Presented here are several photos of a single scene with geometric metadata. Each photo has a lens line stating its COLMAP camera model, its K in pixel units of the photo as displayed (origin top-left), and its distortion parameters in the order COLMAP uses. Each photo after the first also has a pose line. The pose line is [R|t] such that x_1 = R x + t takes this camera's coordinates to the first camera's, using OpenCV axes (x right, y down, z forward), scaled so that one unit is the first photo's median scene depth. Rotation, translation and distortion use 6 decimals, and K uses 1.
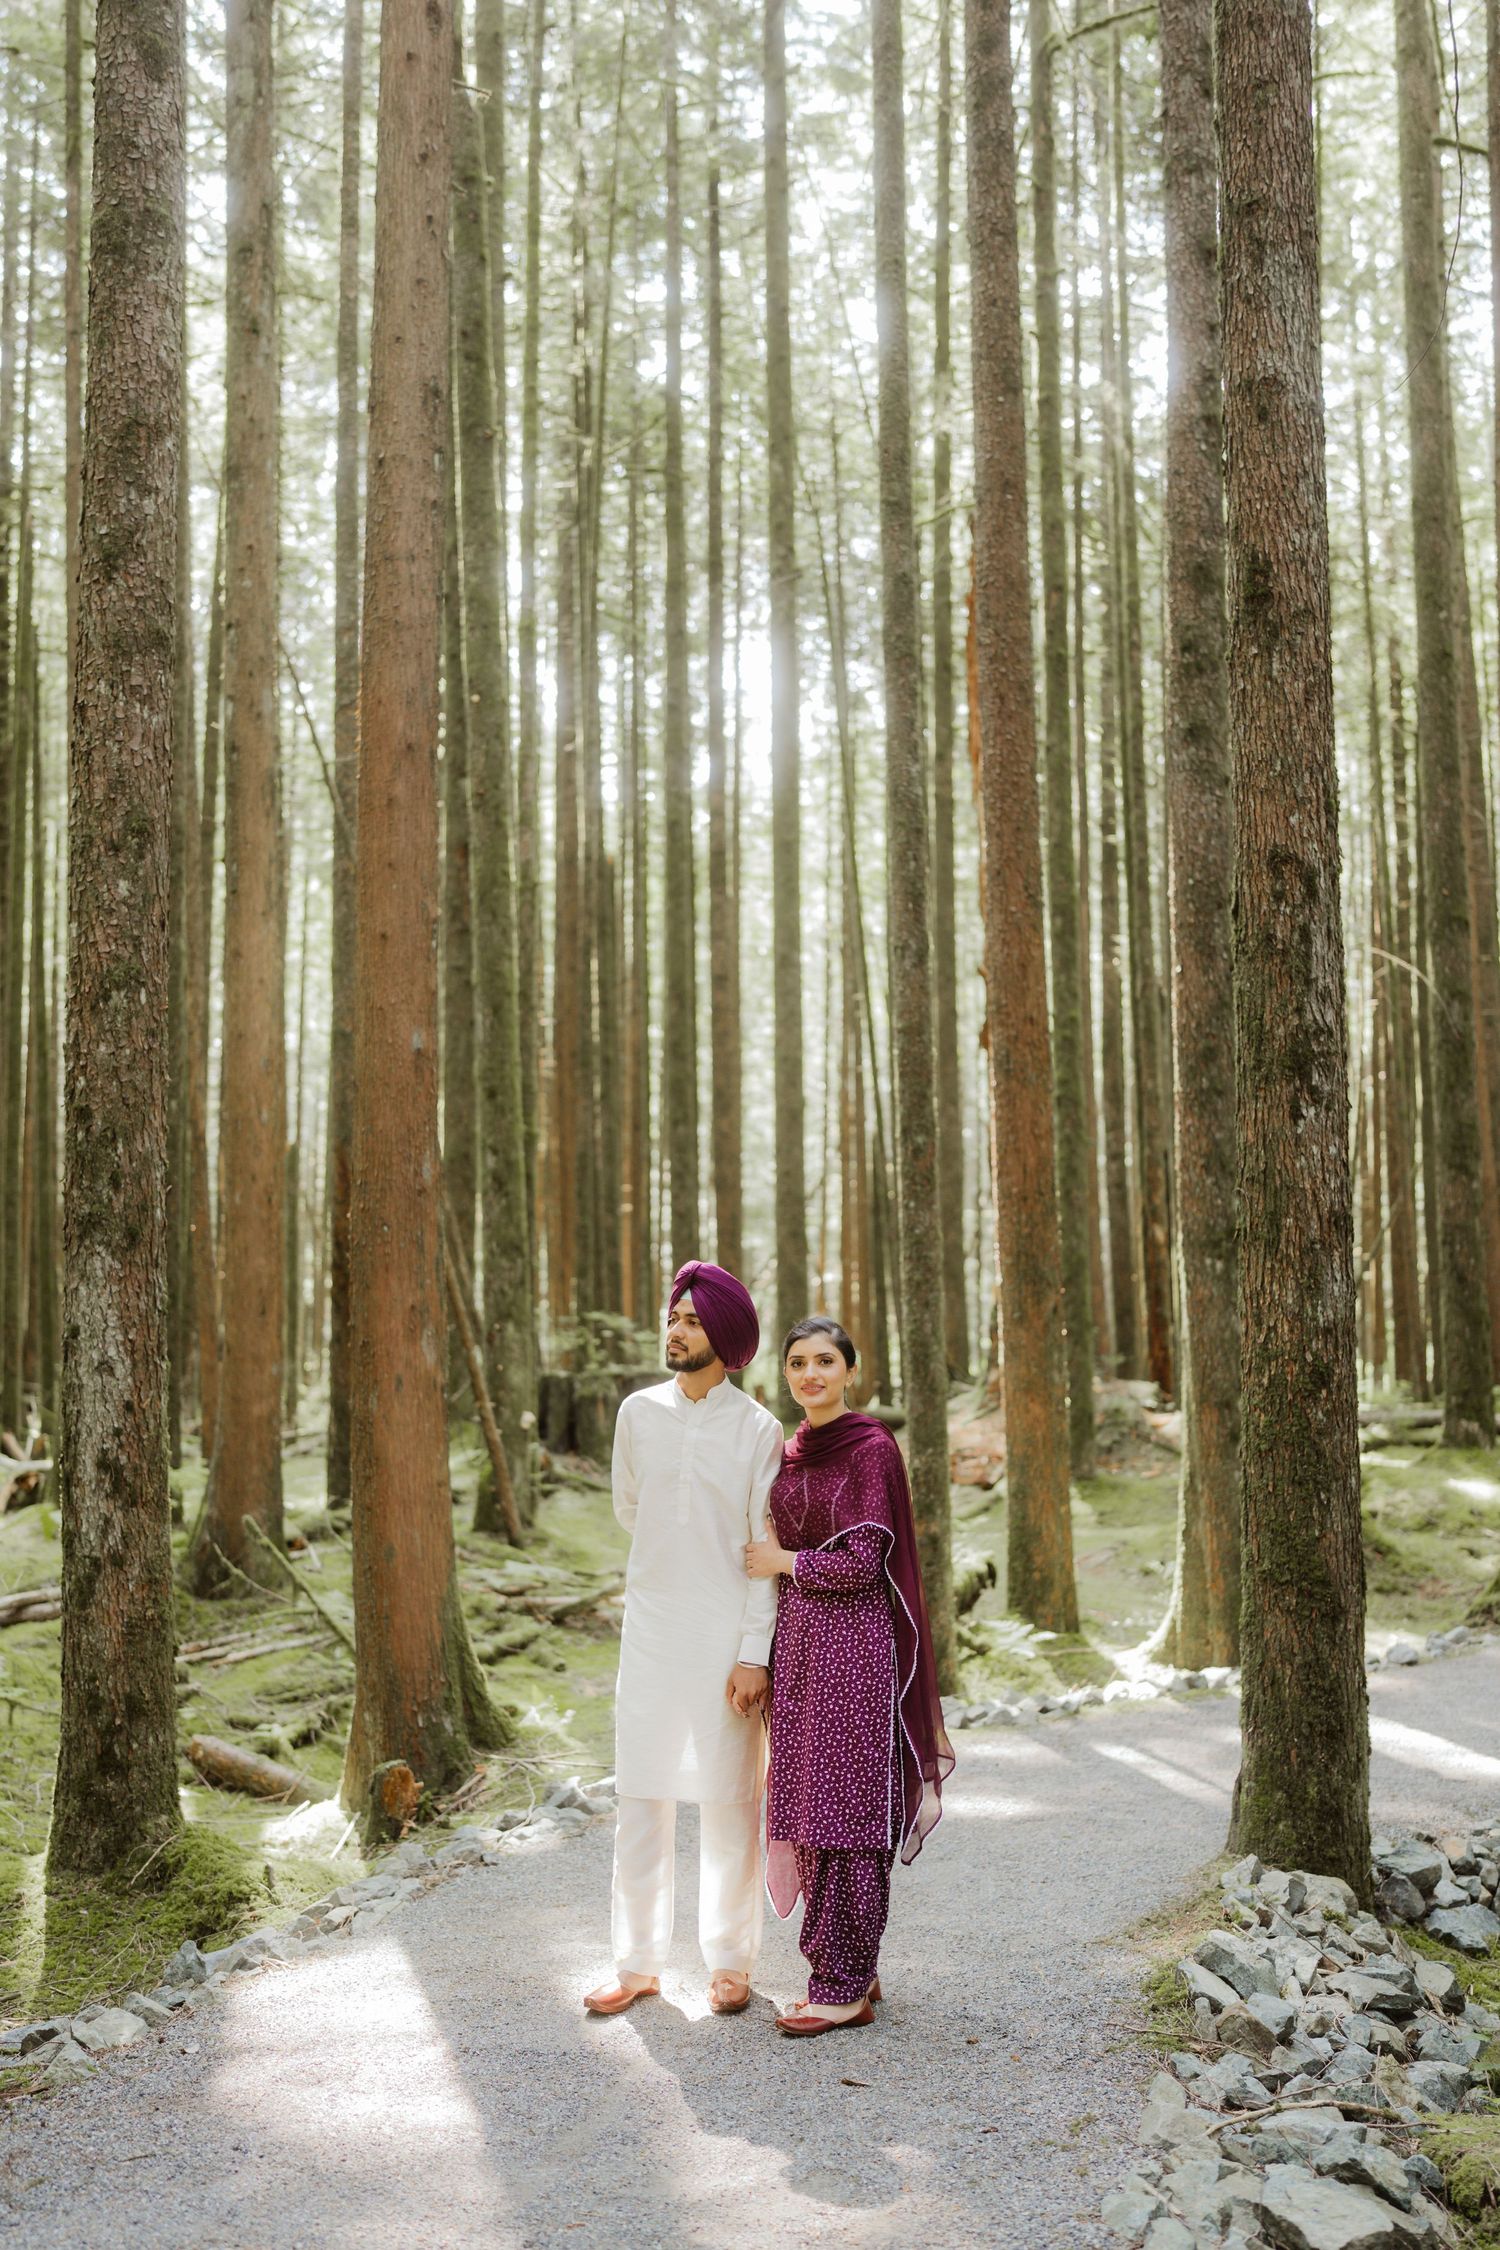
lens RADIAL K [[2212.2, 0, 740.7], [0, 2212.2, 1123.0], [0, 0, 1]] dist [0.006256, -0.000457]
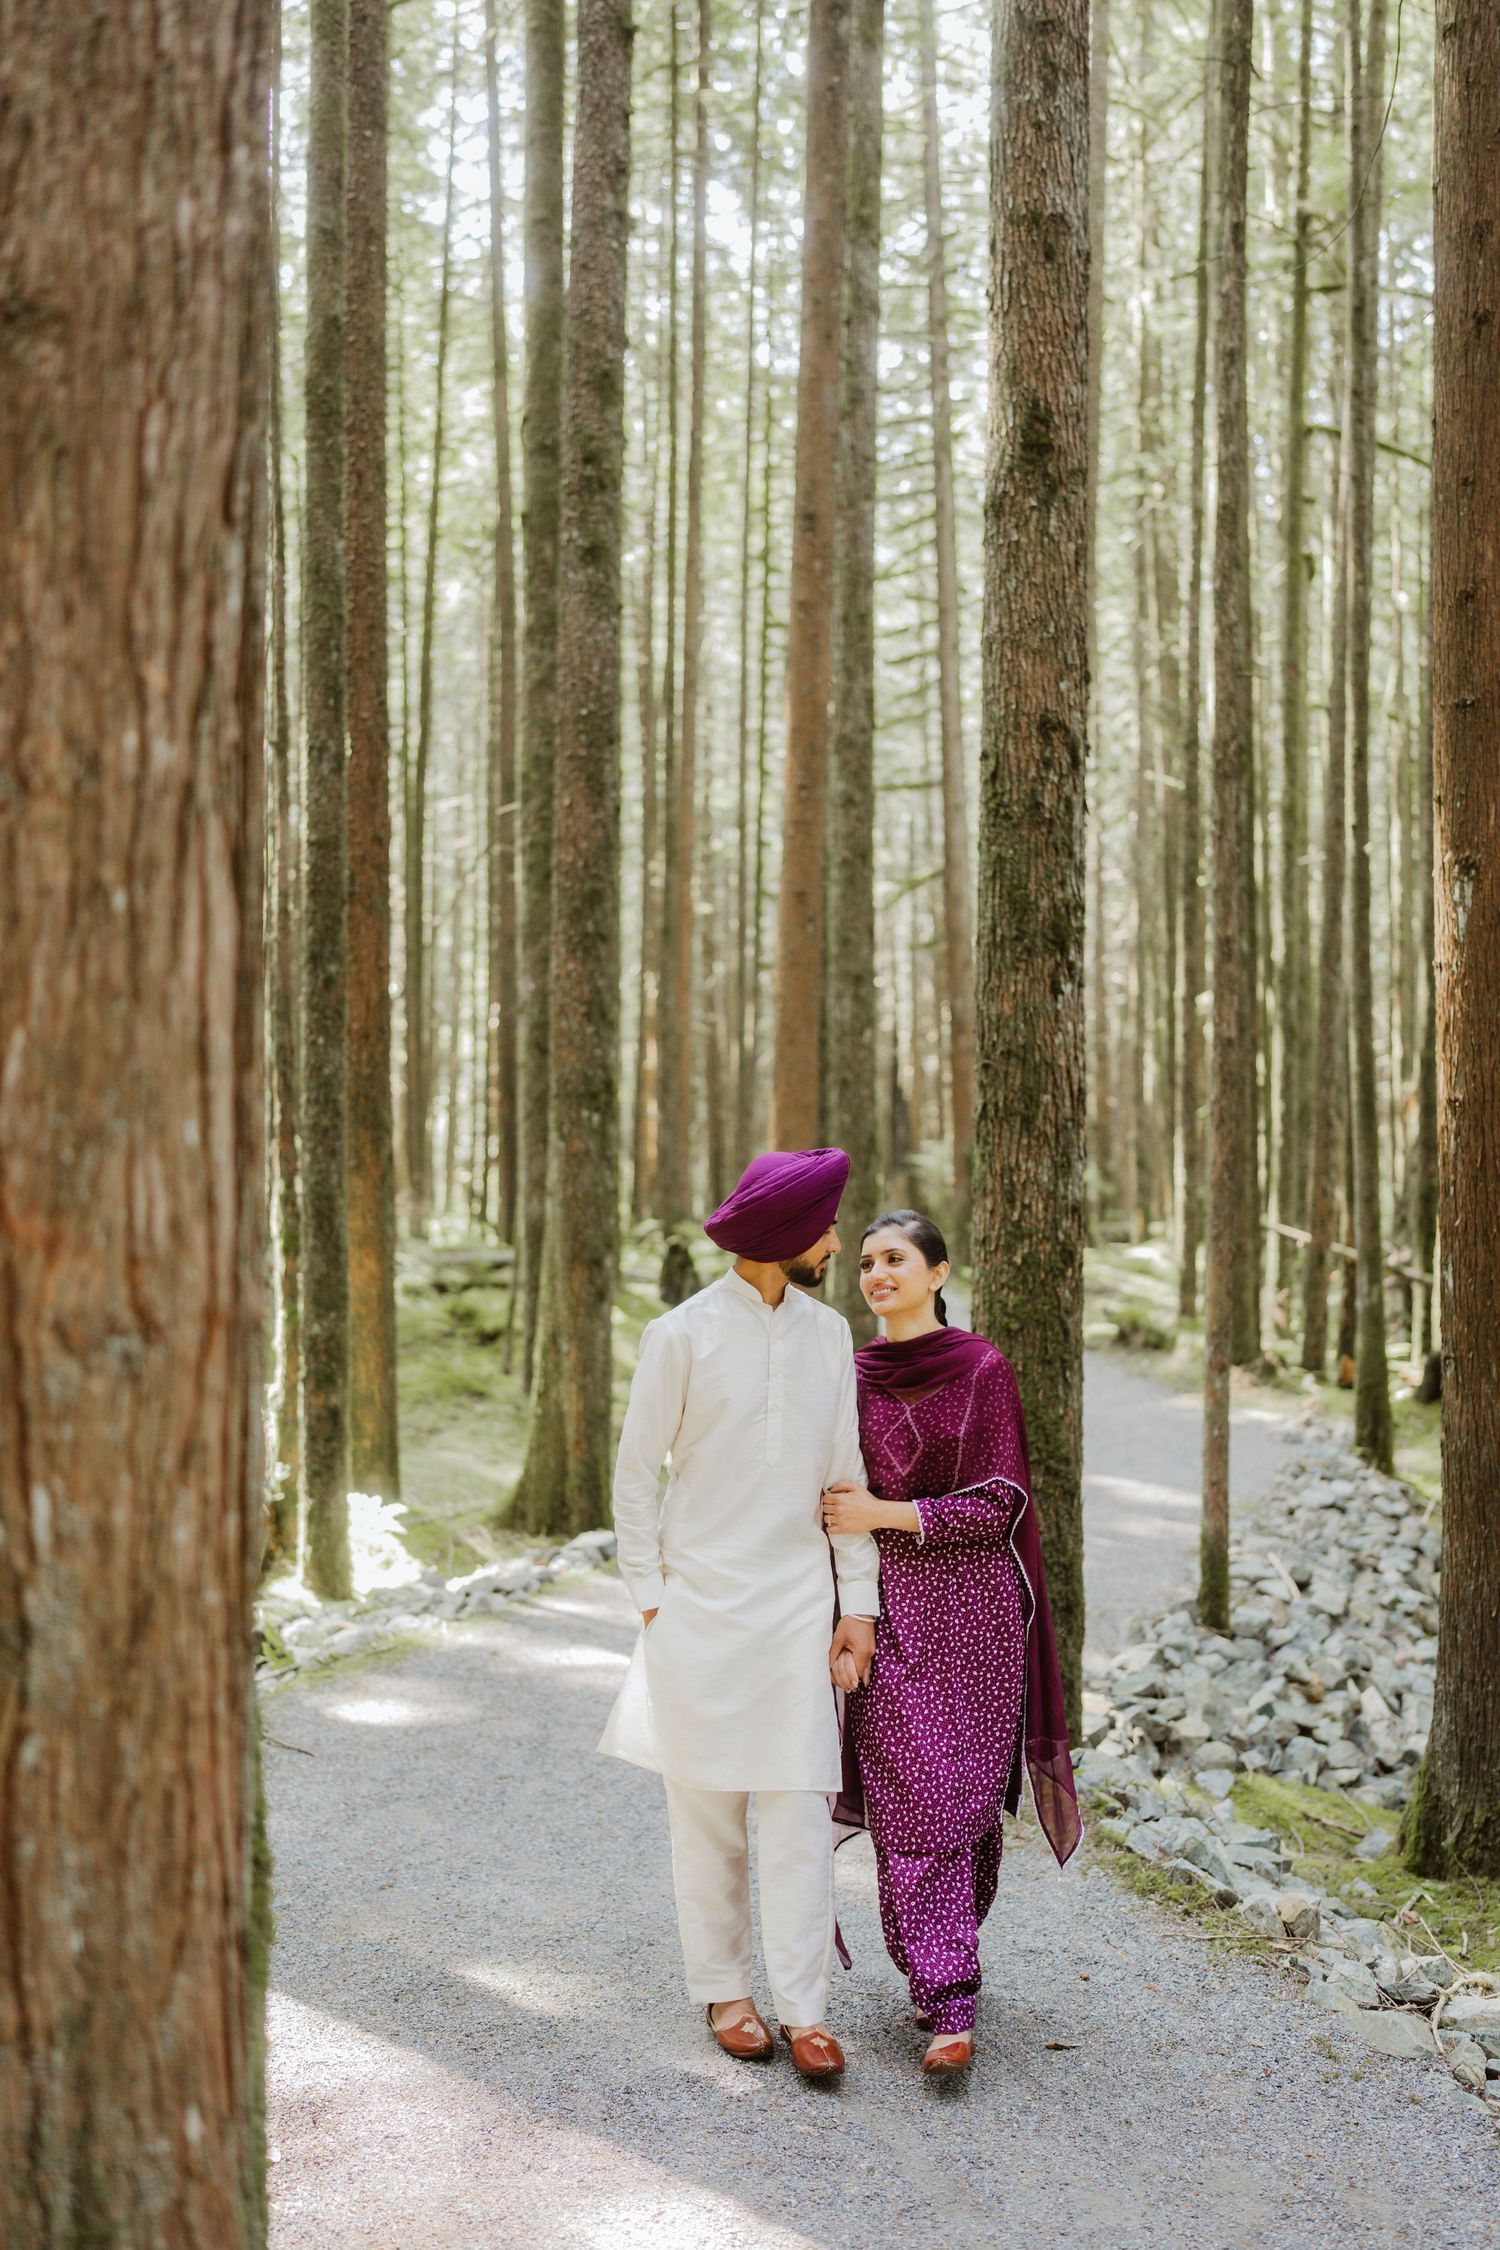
lens RADIAL K [[2262.2, 0, 747.0], [0, 2262.2, 1119.9], [0, 0, 1]] dist [0.005360, -0.008772]
pose [[0.855401, 0.028610, 0.517175, -0.221411], [-0.069207, 0.995834, 0.059378, 0.002102], [-0.513322, -0.086584, 0.853817, 0.120148]]
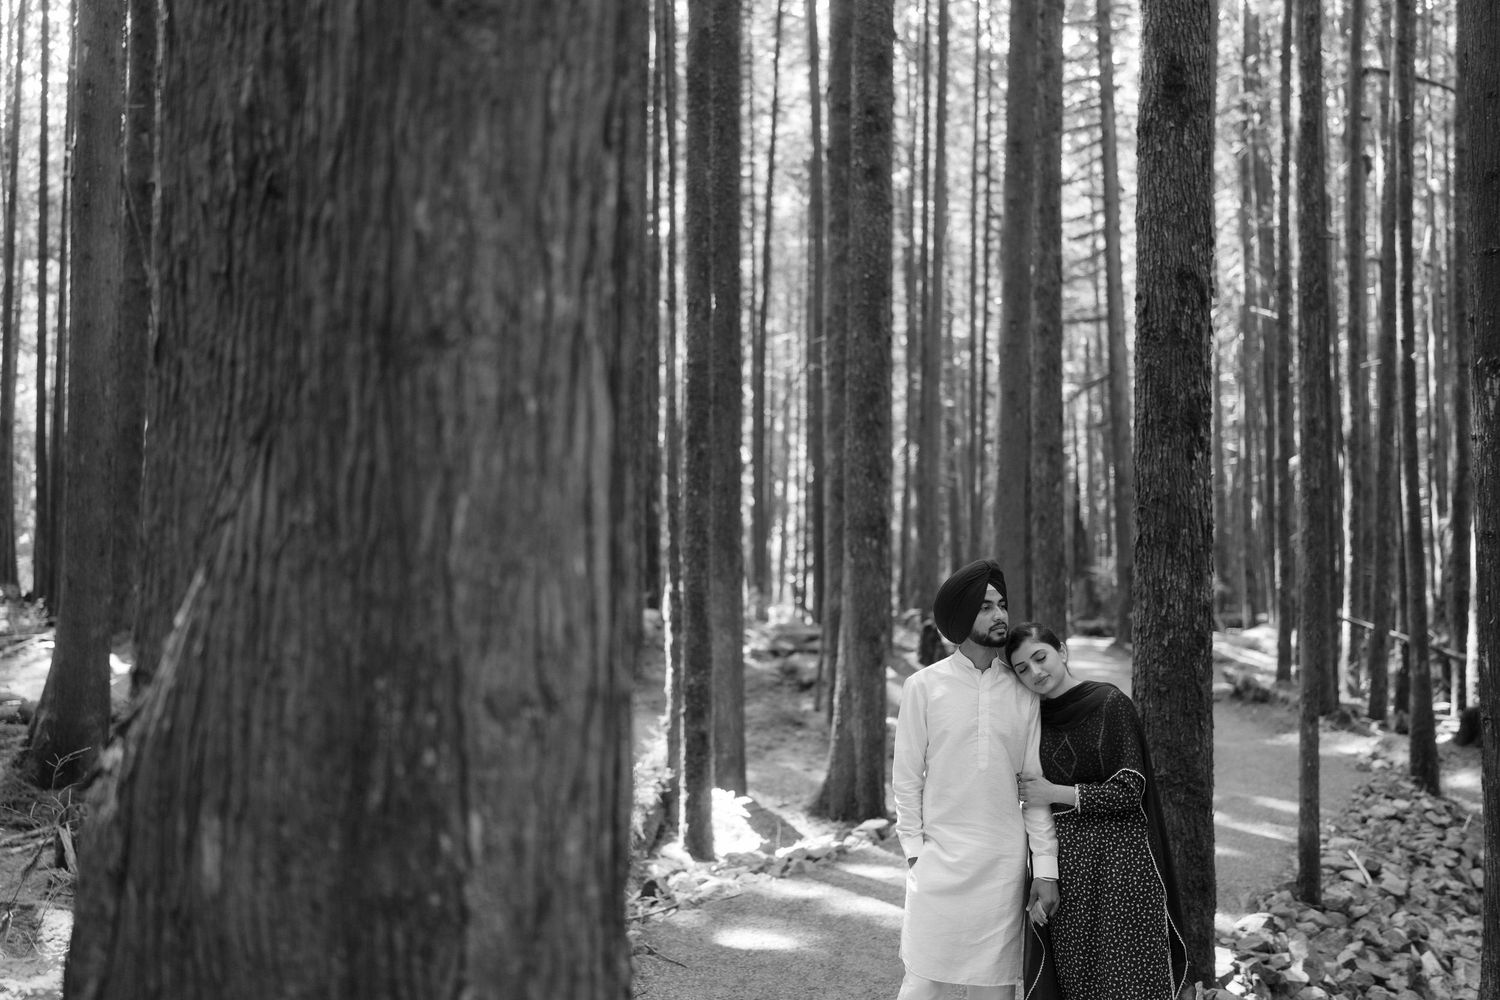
lens RADIAL K [[1471.8, 0, 737.2], [0, 1471.8, 489.0], [0, 0, 1]] dist [0.002044, 0.009384]
pose [[0.927384, 0.043594, 0.371563, -0.214150], [-0.060557, 0.997582, 0.034103, 0.001380], [-0.369178, -0.054128, 0.927781, 0.131148]]
